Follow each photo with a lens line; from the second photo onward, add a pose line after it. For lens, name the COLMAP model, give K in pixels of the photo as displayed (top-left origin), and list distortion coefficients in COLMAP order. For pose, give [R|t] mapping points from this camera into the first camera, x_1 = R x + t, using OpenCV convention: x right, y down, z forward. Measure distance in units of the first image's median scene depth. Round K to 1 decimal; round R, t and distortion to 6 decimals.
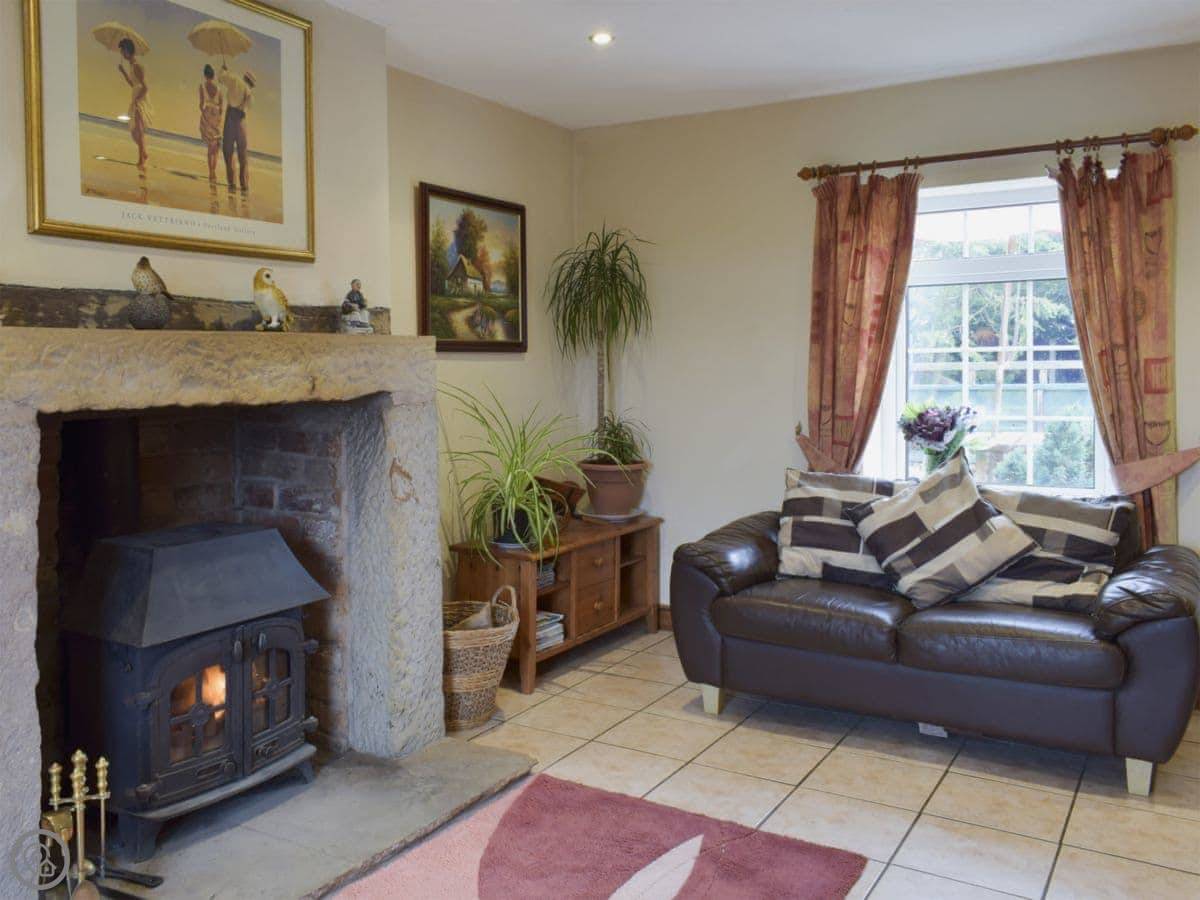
lens RADIAL K [[1068.7, 0, 544.9], [0, 1068.7, 403.9], [0, 0, 1]] dist [-0.000898, 0.032768]
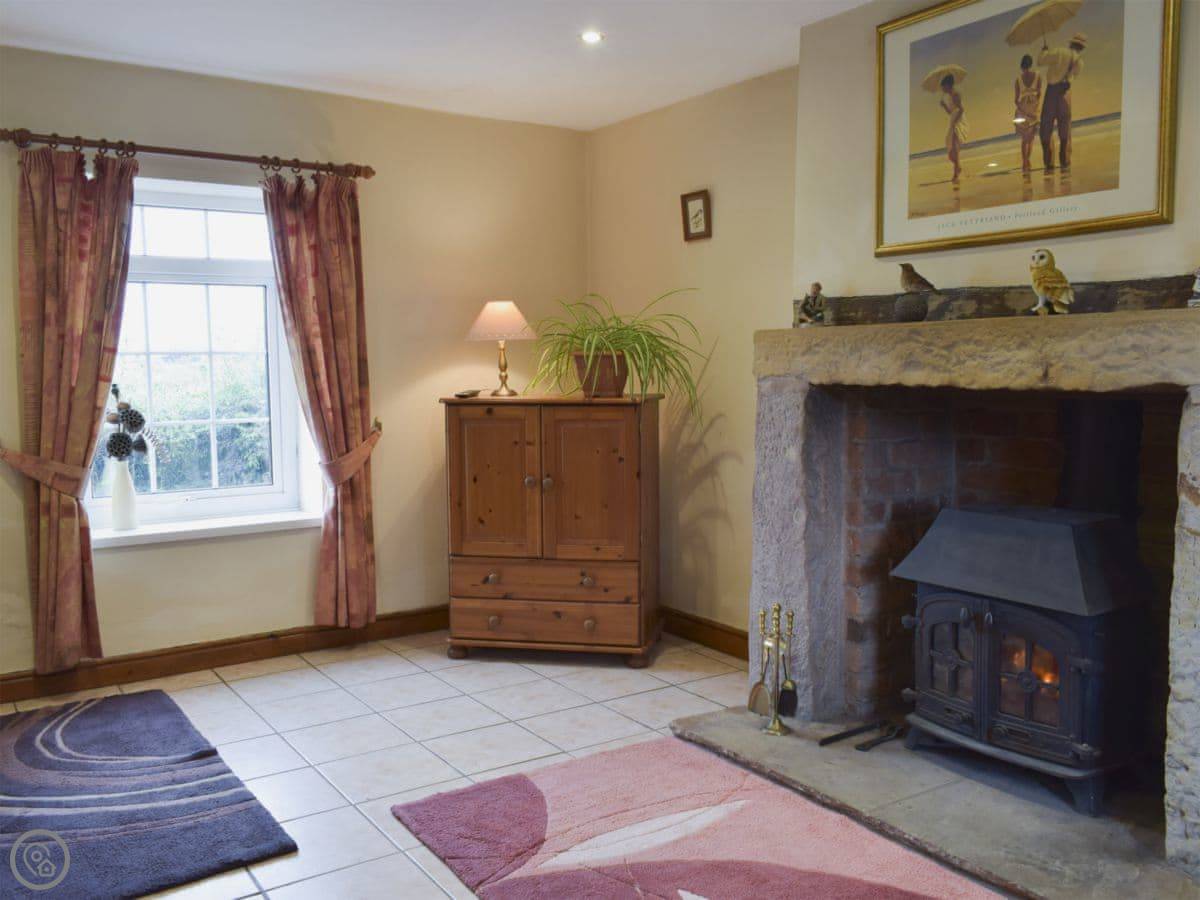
lens RADIAL K [[1068.7, 0, 598.6], [0, 1068.7, 450.2], [0, 0, 1]] dist [-0.000898, 0.032768]
pose [[-0.409093, 0.084658, -0.908557, 0.819771], [-0.024626, 0.994300, 0.103735, -0.038632], [0.912160, 0.064811, -0.404676, 1.075290]]
